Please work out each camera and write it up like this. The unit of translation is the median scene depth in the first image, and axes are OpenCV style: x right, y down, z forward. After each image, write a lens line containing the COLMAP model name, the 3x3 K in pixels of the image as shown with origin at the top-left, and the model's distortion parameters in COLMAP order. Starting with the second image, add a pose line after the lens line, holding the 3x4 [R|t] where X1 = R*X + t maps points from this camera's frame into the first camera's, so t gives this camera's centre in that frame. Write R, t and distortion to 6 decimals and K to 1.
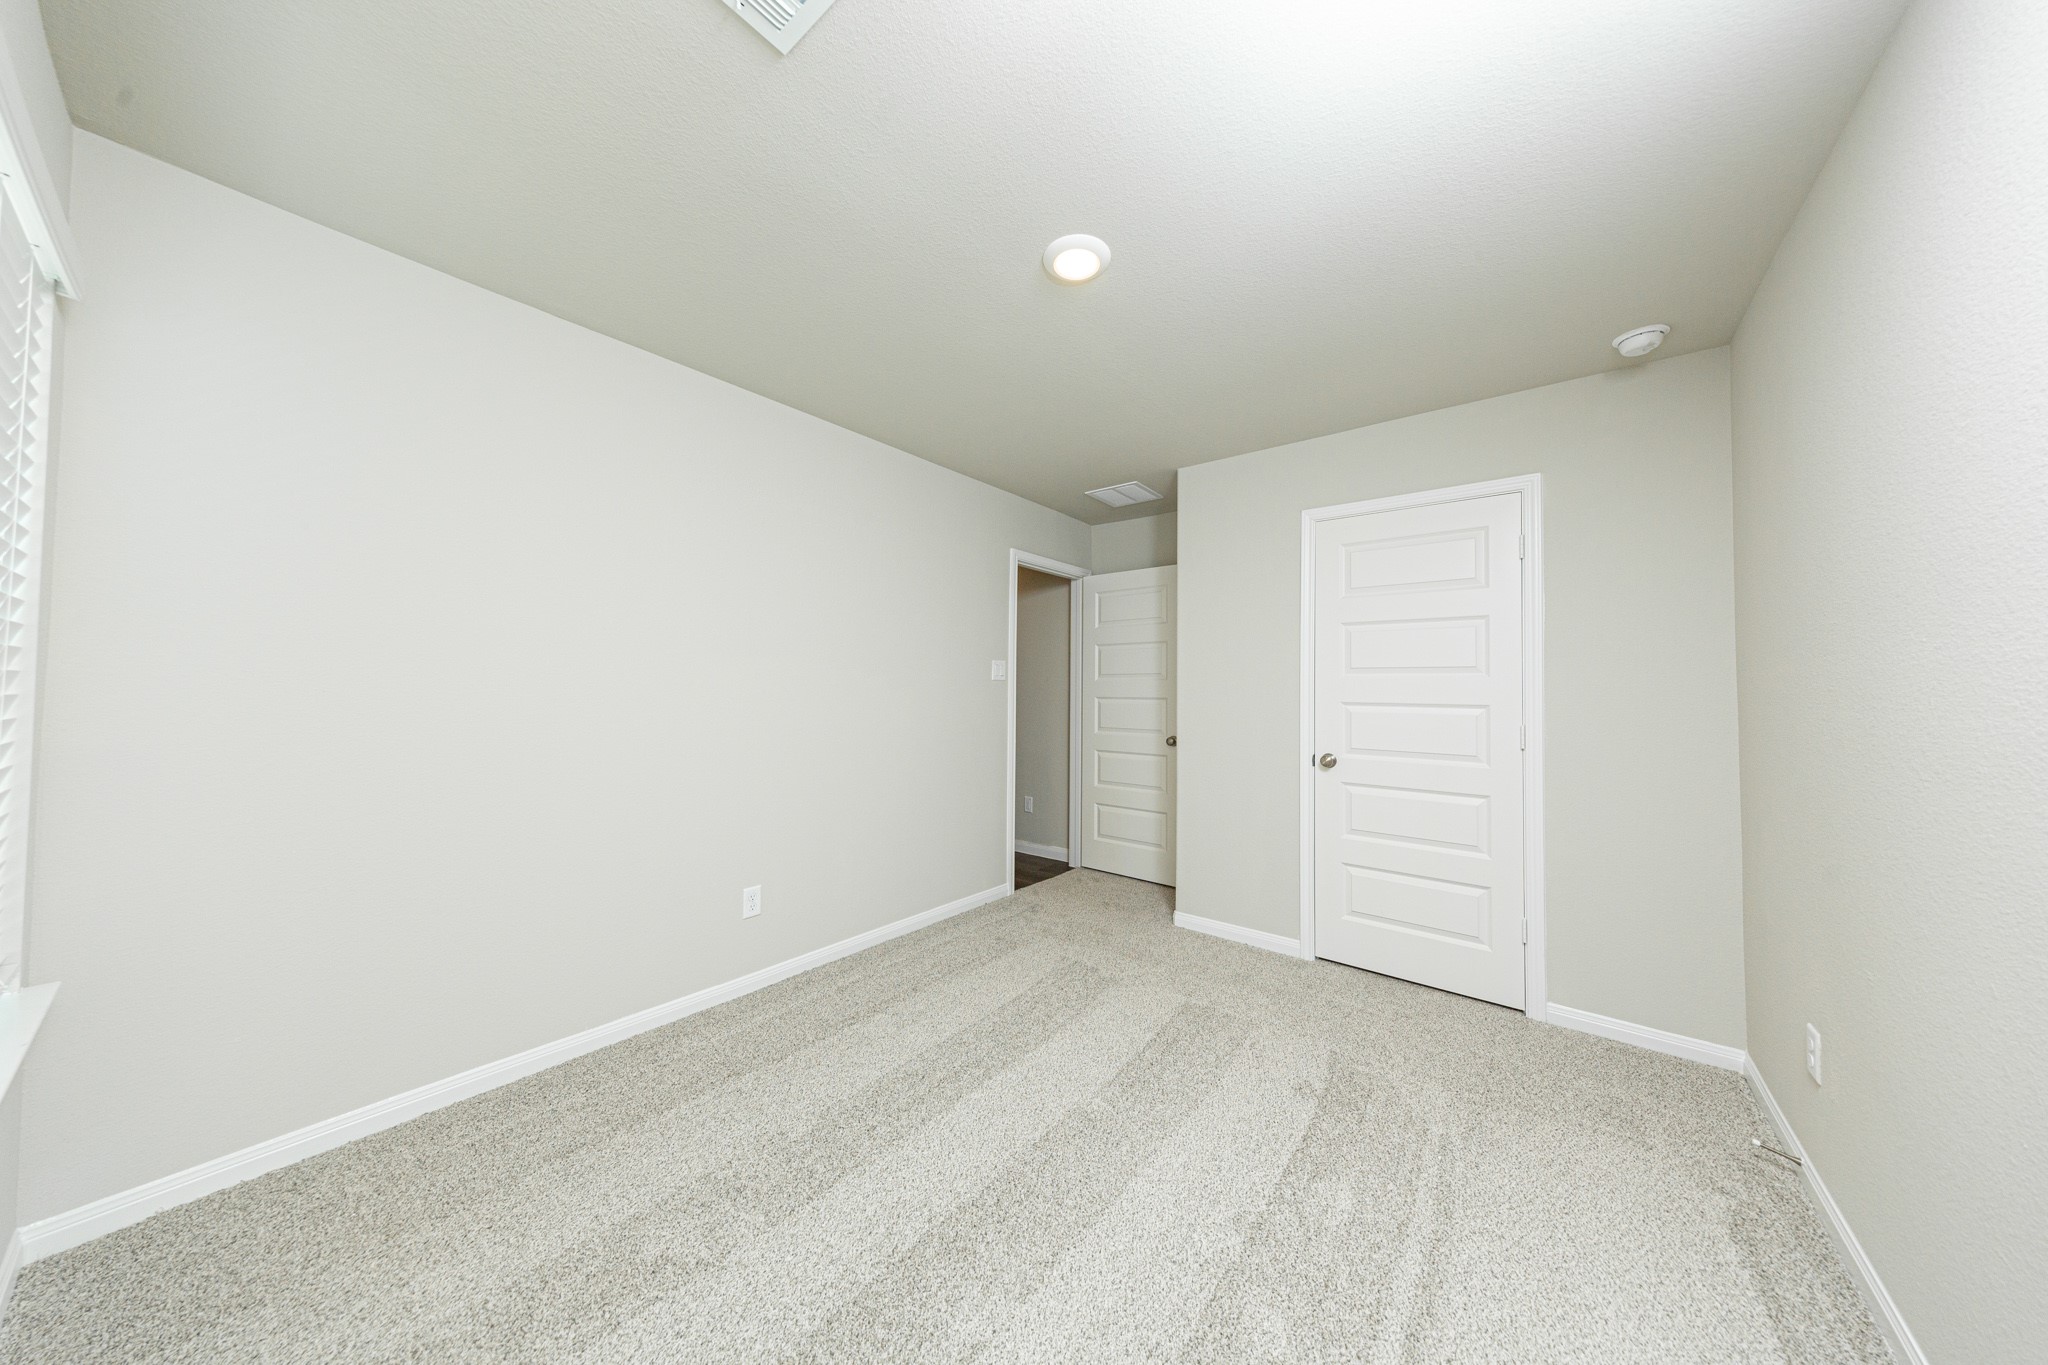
lens RADIAL K [[602.2, 0, 1024.0], [0, 602.2, 682.5], [0, 0, 1]] dist [-0.010537, 0.000004]
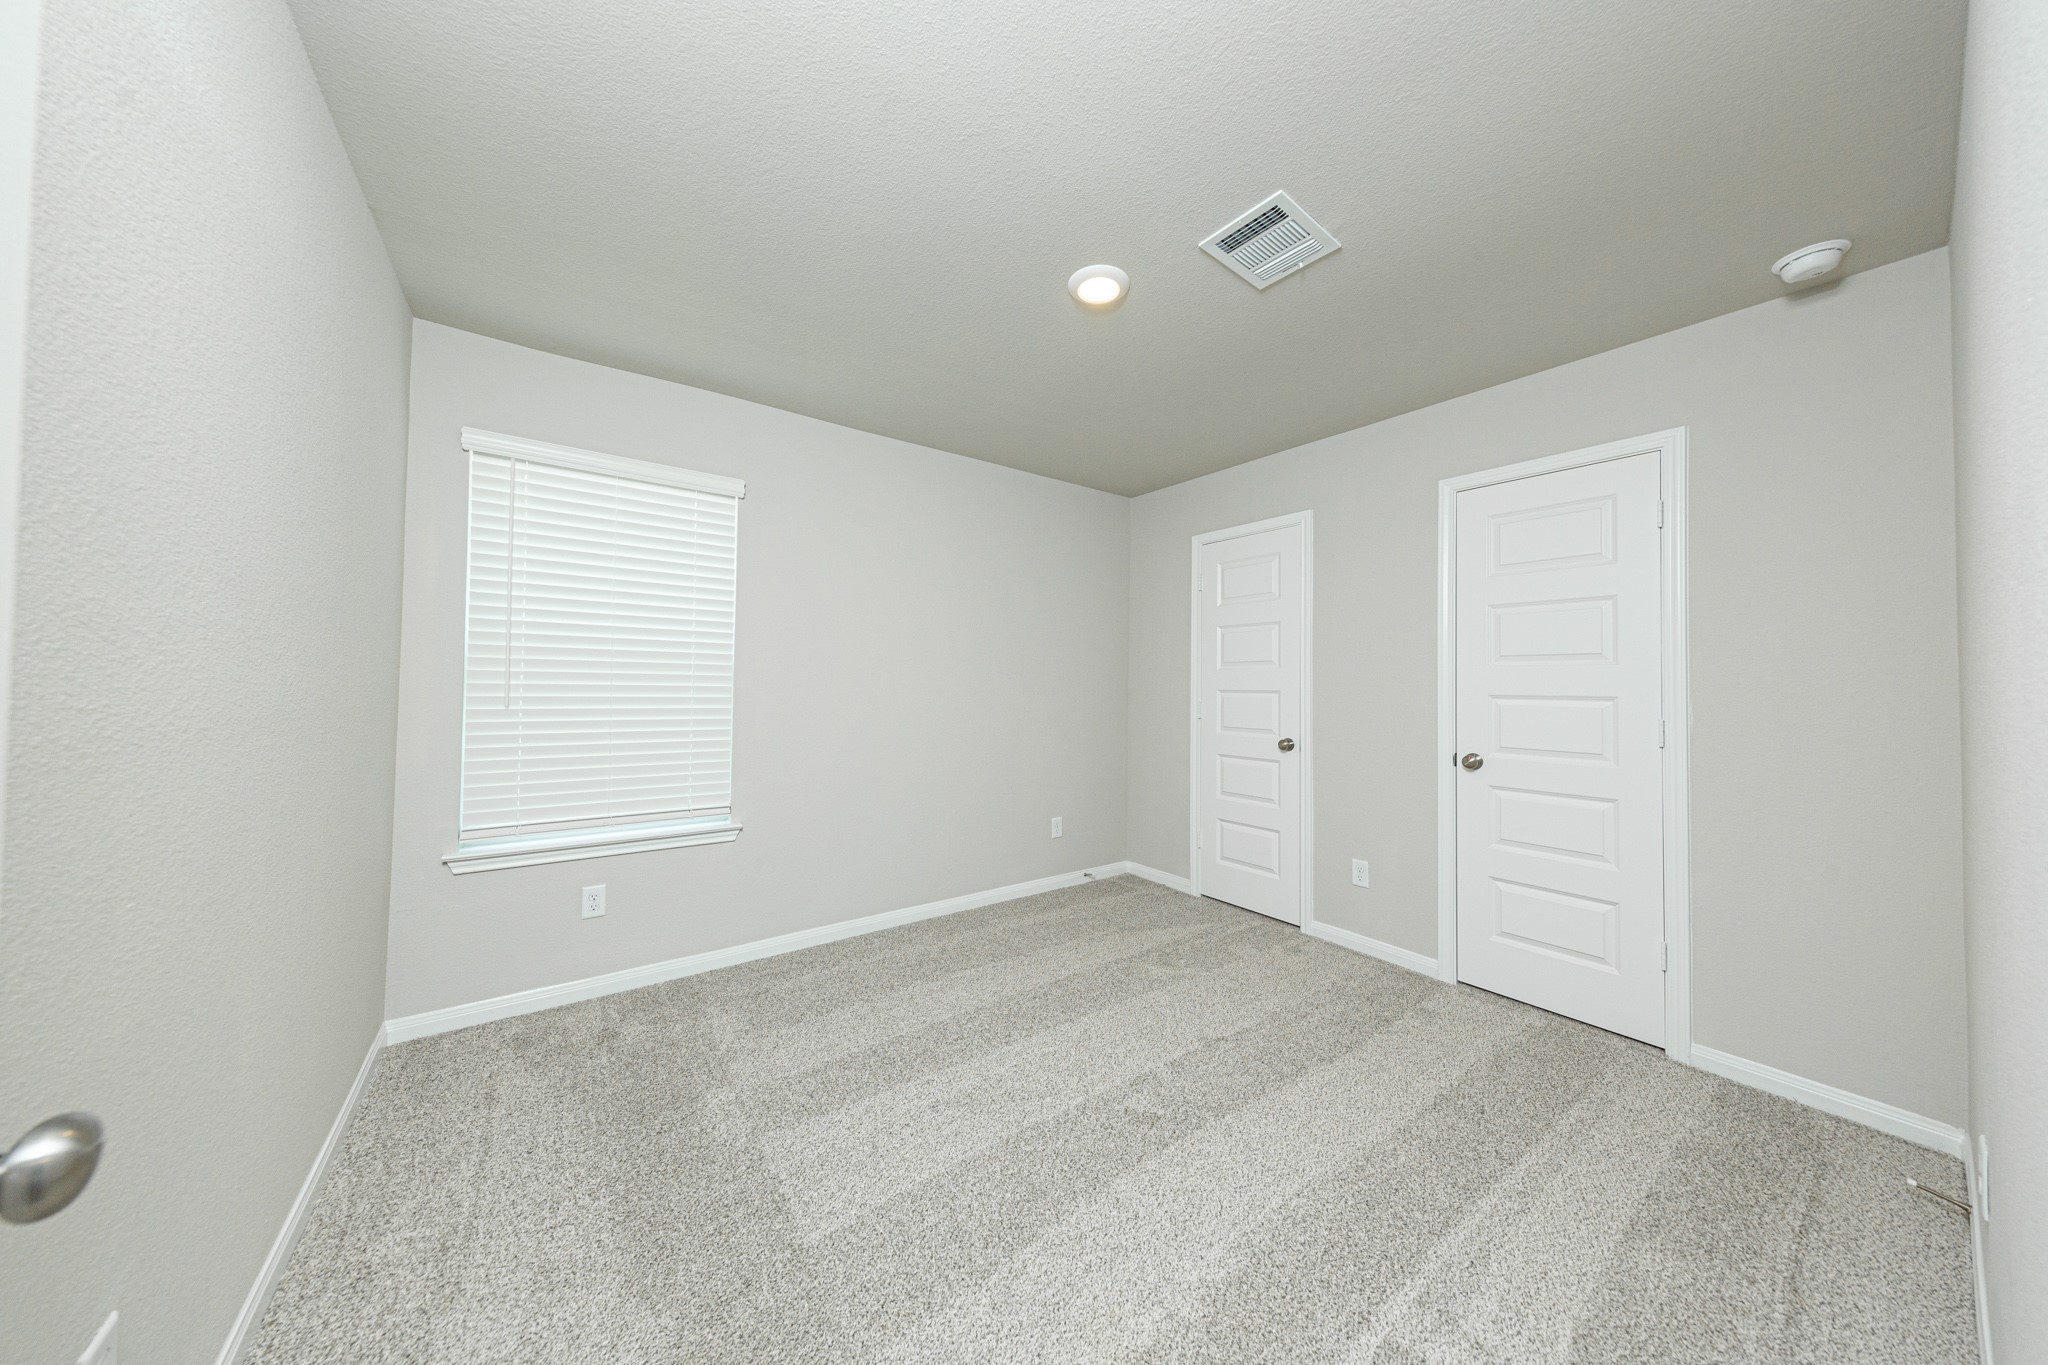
lens RADIAL K [[646.0, 0, 1044.1], [0, 646.0, 679.7], [0, 0, 1]] dist [0.000513, -0.000012]
pose [[0.971415, 0.004079, -0.237353, 0.183895], [-0.002425, 0.999971, 0.007261, 0.007995], [0.237375, -0.006478, 0.971396, -0.122558]]
